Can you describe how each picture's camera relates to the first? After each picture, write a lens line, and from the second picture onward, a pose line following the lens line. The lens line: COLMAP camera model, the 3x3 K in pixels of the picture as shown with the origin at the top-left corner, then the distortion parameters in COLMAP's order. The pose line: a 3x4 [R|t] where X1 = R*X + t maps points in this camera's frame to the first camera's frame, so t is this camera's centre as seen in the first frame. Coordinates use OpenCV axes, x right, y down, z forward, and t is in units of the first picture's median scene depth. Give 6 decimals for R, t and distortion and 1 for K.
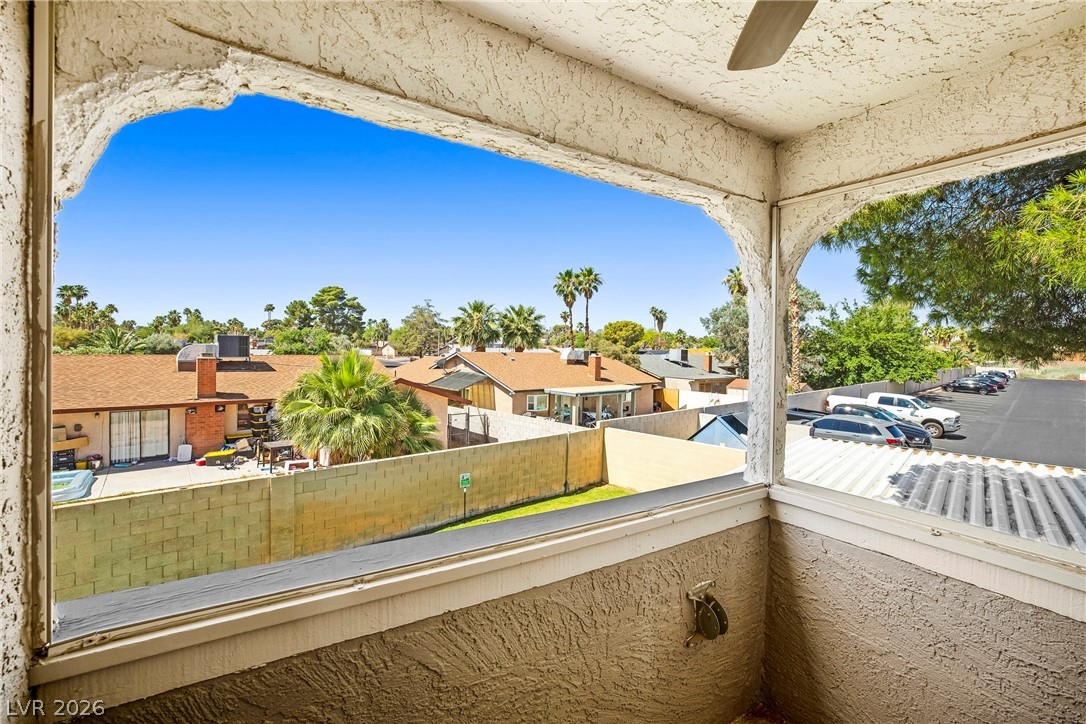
lens RADIAL K [[469.2, 0, 538.2], [0, 469.2, 366.4], [0, 0, 1]] dist [-0.026092, 0.005179]
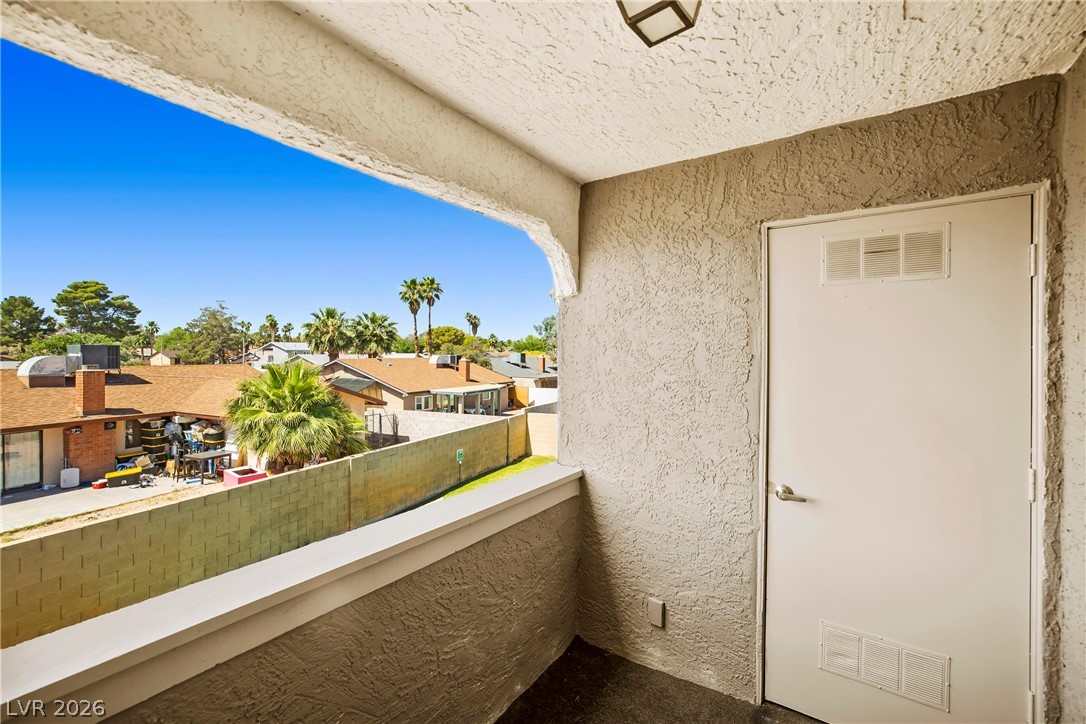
lens RADIAL K [[469.2, 0, 544.4], [0, 469.2, 354.2], [0, 0, 1]] dist [-0.026092, 0.005179]
pose [[0.910335, -0.016995, 0.413522, -0.171907], [0.031244, 0.999127, -0.027719, 0.001434], [-0.412690, 0.038153, 0.910072, -0.110501]]
